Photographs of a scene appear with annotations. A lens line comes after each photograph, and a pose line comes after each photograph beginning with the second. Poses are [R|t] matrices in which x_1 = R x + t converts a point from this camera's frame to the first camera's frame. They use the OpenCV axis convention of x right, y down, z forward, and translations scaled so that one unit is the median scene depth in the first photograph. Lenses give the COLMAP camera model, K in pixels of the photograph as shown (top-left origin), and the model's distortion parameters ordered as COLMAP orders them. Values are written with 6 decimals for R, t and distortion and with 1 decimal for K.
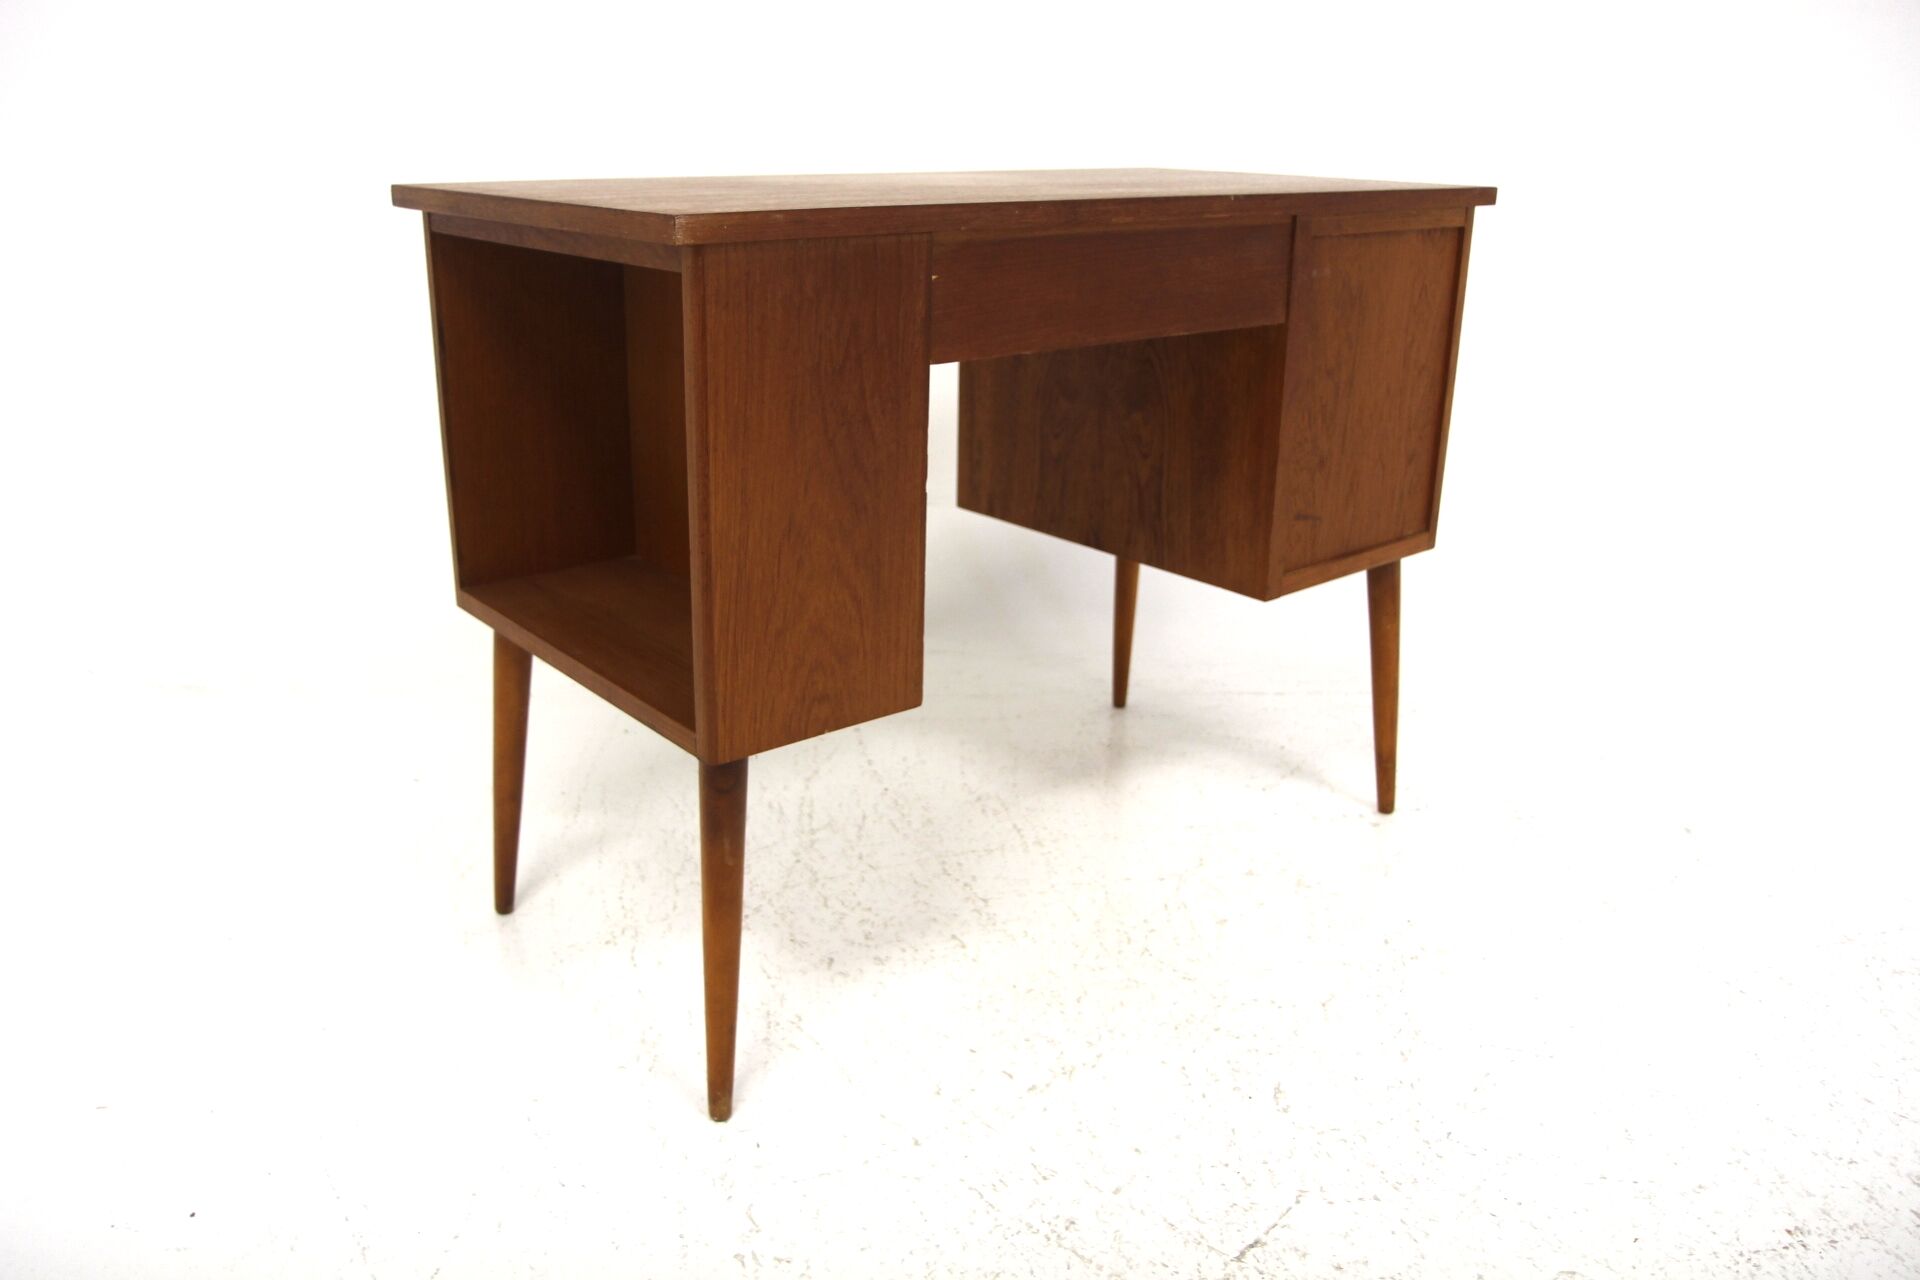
lens RADIAL K [[1507.6, 0, 960.0], [0, 1507.6, 640.0], [0, 0, 1]] dist [-0.109324, 0.000291]
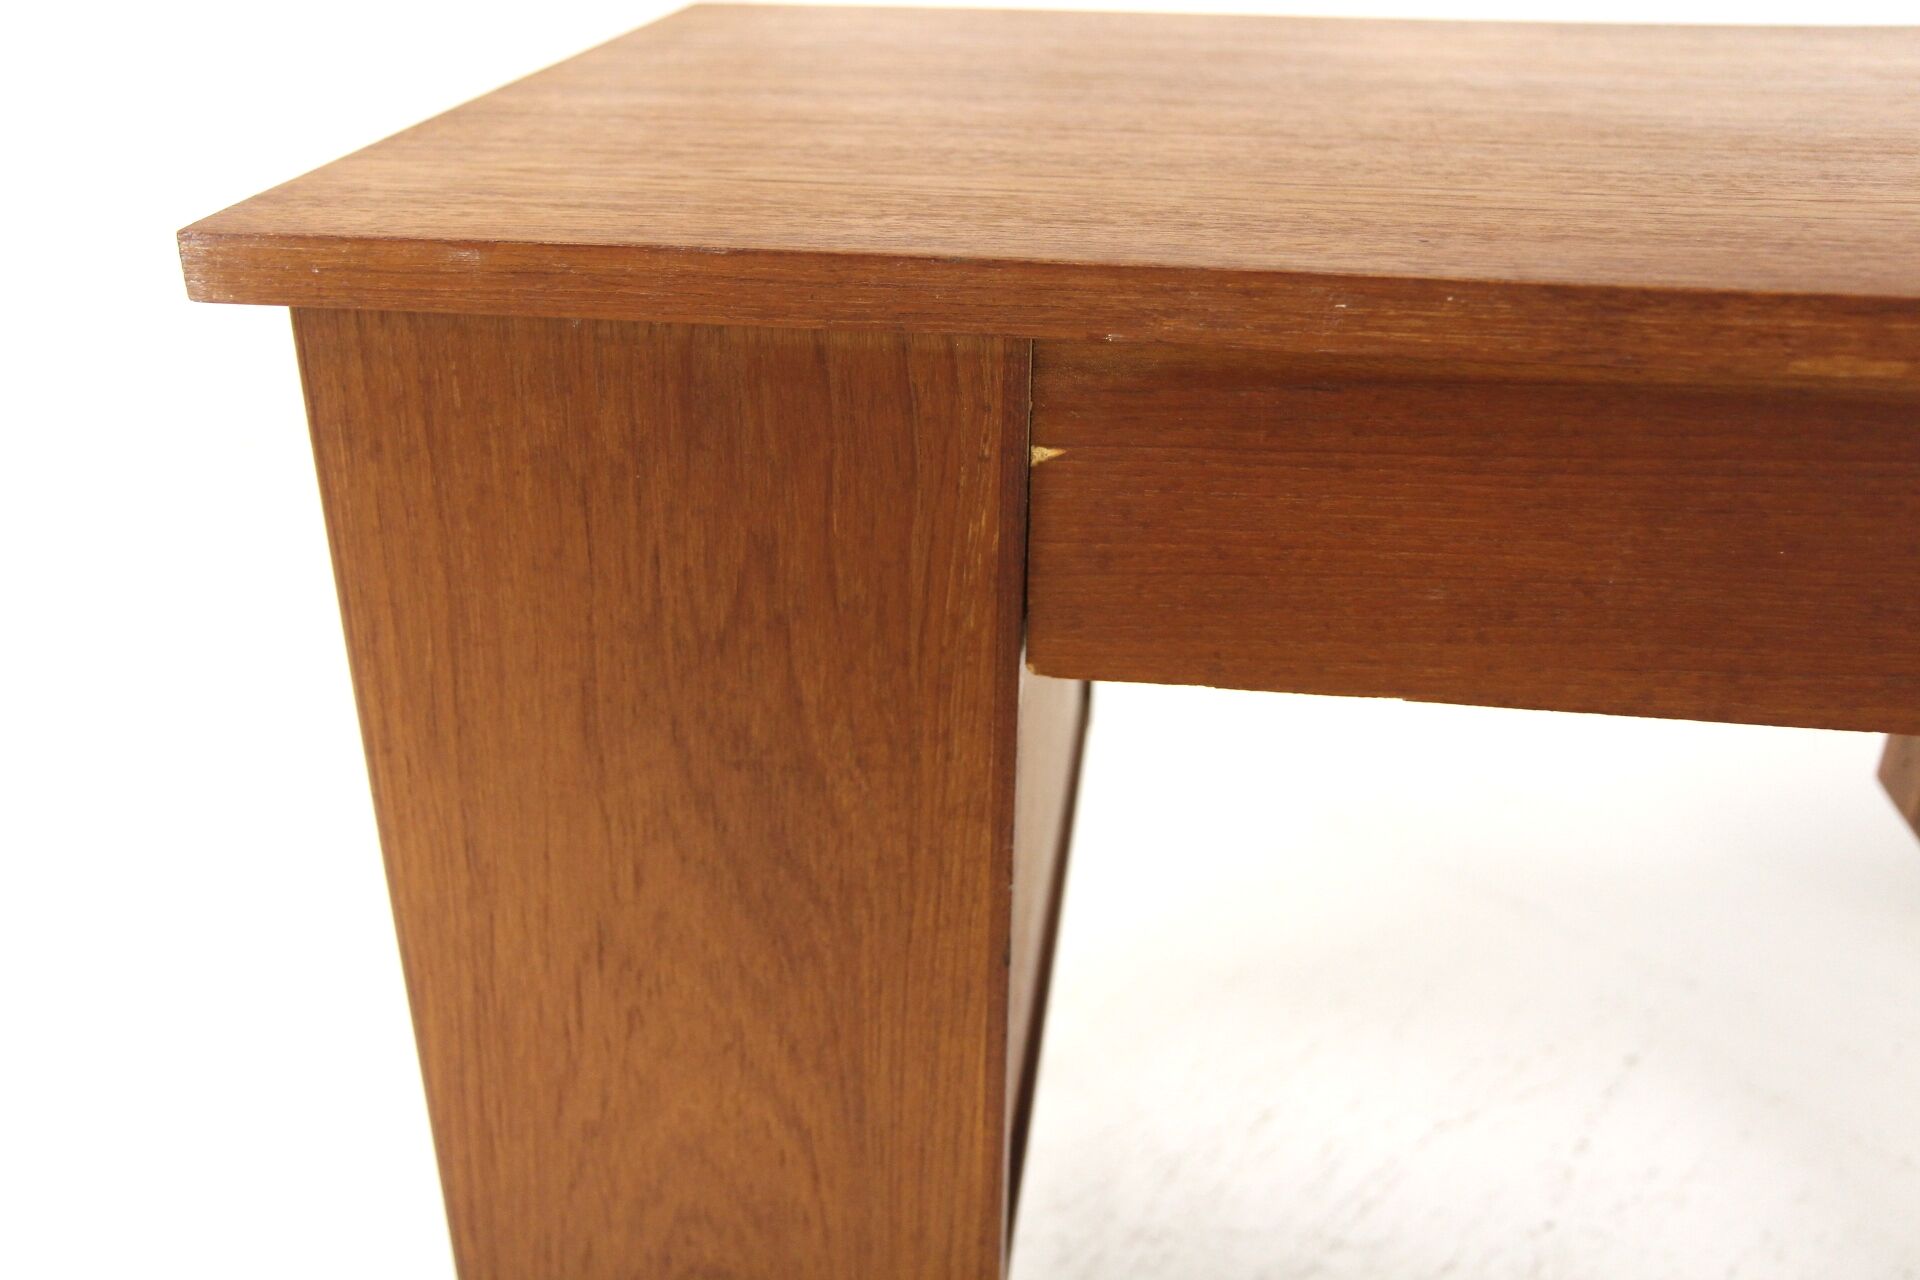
lens RADIAL K [[1666.3, 0, 958.6], [0, 1666.3, 599.4], [0, 0, 1]] dist [-0.051767, 0.000785]
pose [[0.657910, 0.303633, -0.689175, 0.261371], [-0.251272, 0.951184, 0.179195, -0.287623], [0.709941, 0.055277, 0.702088, 0.745533]]
